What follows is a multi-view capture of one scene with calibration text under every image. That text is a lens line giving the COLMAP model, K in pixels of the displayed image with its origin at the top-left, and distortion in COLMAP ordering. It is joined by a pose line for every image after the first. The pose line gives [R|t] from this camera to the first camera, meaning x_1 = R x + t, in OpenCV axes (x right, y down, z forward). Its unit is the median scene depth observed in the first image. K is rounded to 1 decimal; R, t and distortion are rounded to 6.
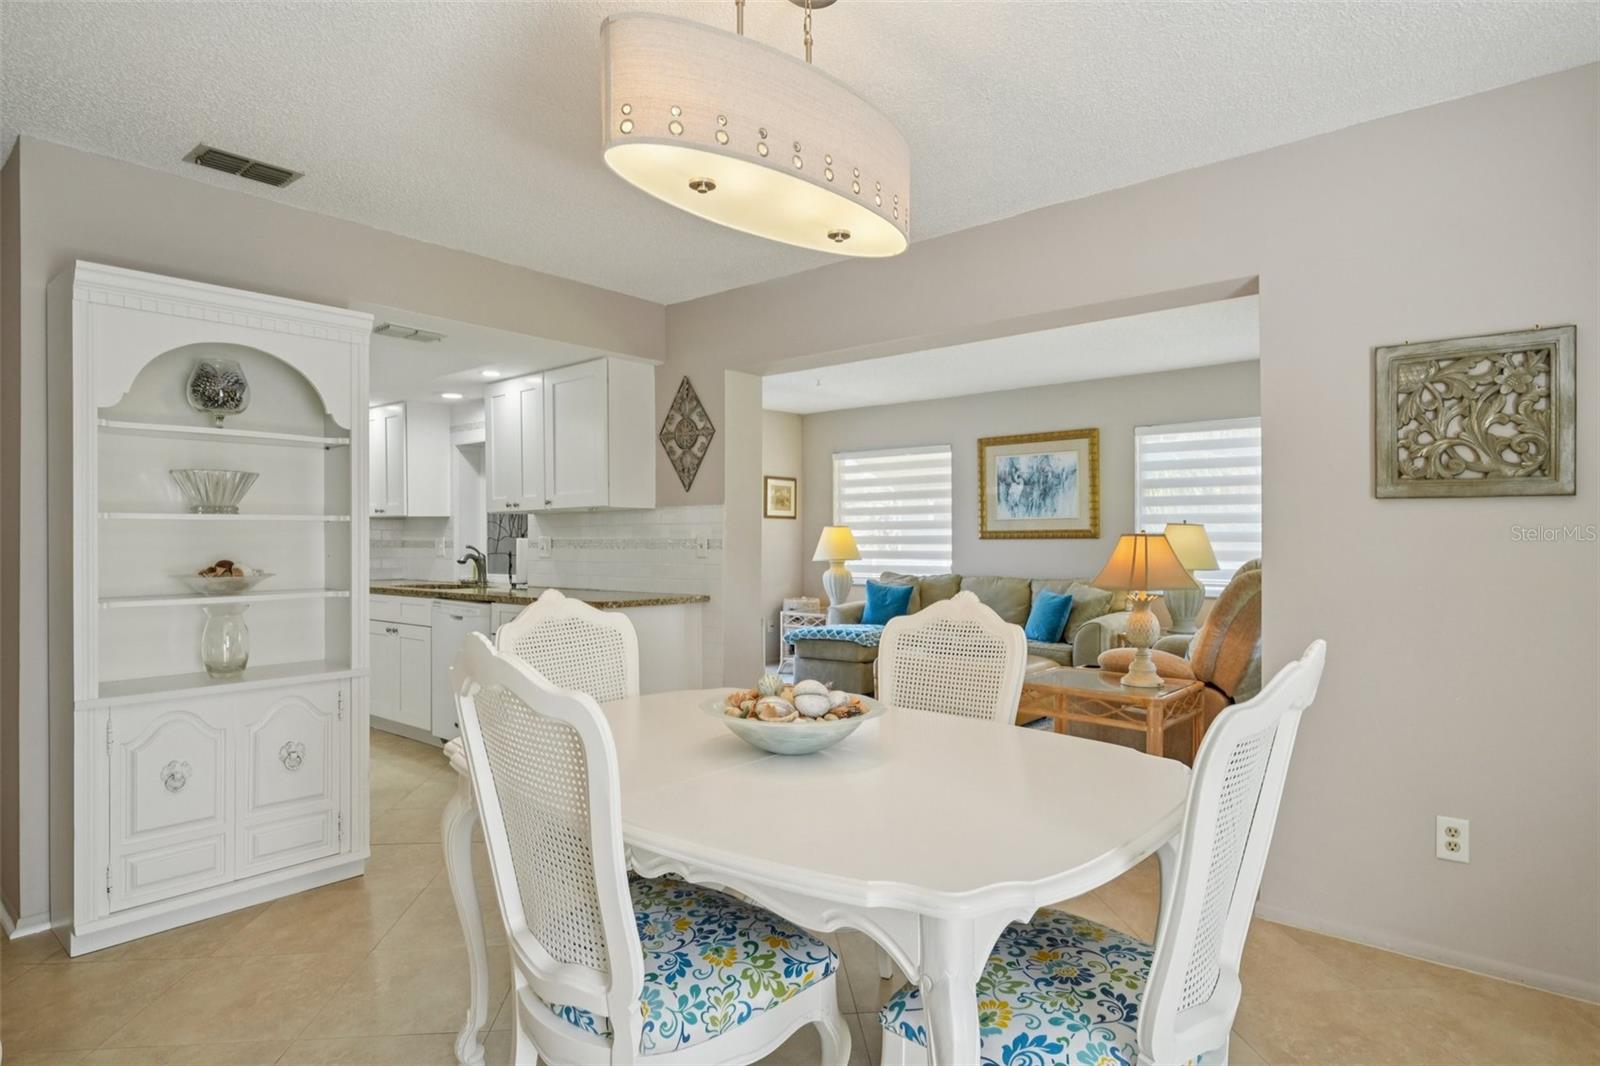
lens RADIAL K [[911.0, 0, 797.4], [0, 911.0, 532.2], [0, 0, 1]] dist [-0.000195, -0.000001]
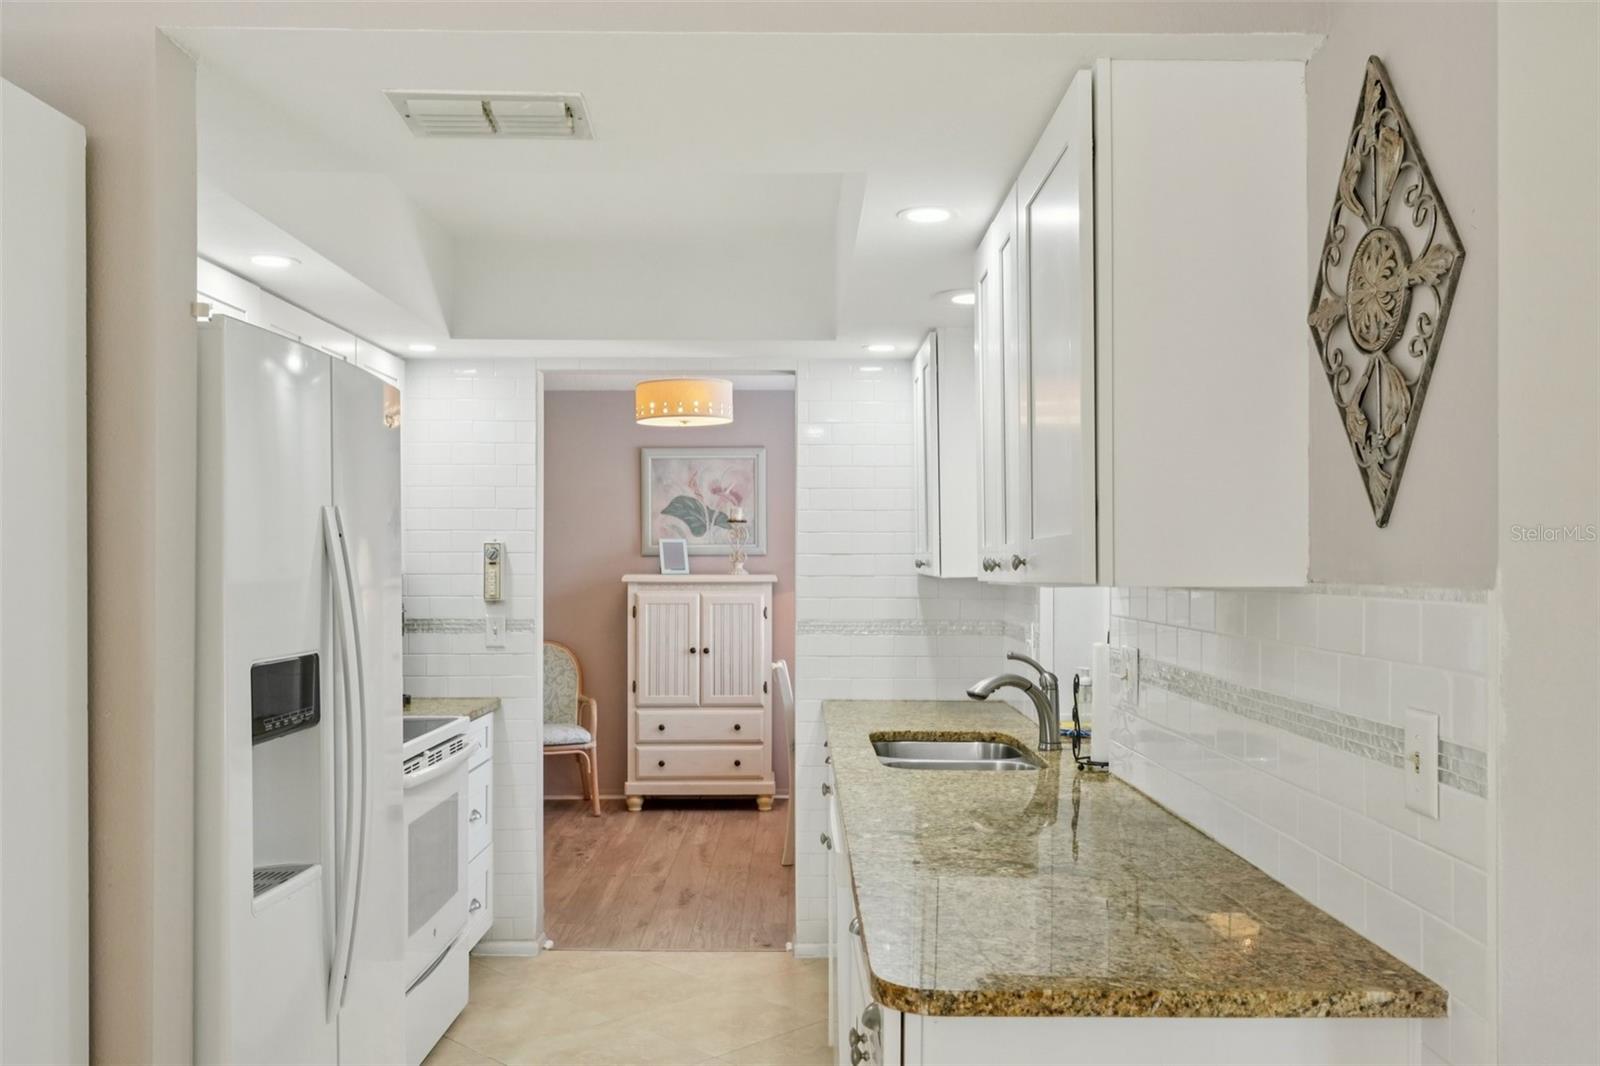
lens RADIAL K [[1342.8, 0, 800.8], [0, 1342.8, 538.9], [0, 0, 1]] dist [-0.015125, -0.004335]
pose [[0.640875, -0.006640, -0.767617, 0.054211], [-0.003107, 0.999932, -0.011243, -0.036584], [0.767639, 0.009591, 0.640810, 0.649990]]
